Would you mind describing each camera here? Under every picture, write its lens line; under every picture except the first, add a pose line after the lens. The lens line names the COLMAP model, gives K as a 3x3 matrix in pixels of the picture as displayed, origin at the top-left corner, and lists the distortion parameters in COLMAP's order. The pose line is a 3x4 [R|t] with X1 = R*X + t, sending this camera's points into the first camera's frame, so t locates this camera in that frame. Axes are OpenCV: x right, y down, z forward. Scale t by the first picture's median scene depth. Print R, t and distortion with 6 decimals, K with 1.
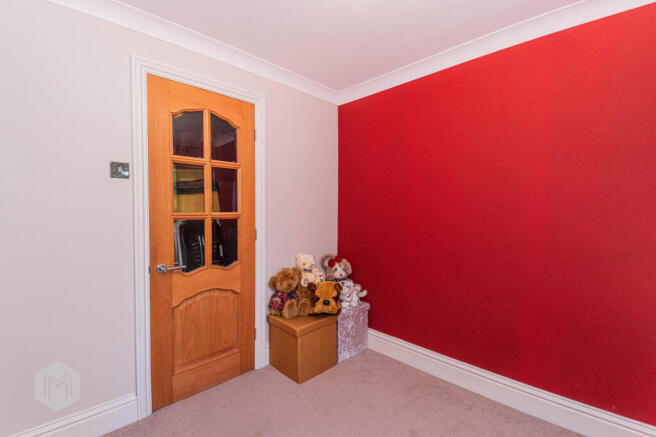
lens RADIAL K [[296.7, 0, 328.0], [0, 296.7, 218.5], [0, 0, 1]] dist [0.051352, -0.035258]
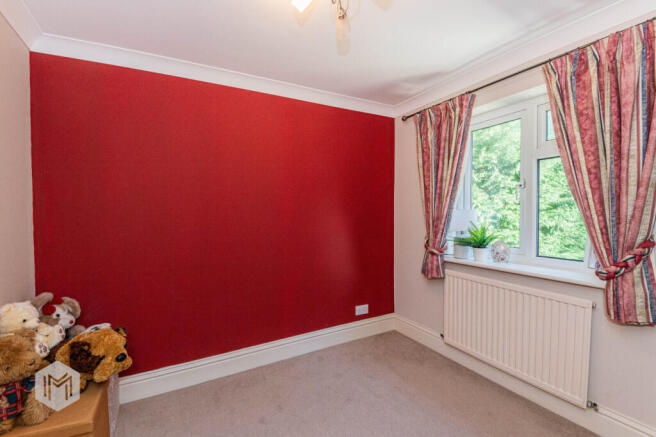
lens RADIAL K [[296.7, 0, 328.0], [0, 296.7, 218.5], [0, 0, 1]] dist [0.051352, -0.035258]
pose [[0.261794, -0.023574, 0.964836, -0.437383], [0.037186, 0.999206, 0.014324, -0.021722], [-0.964407, 0.032128, 0.262463, 0.285053]]
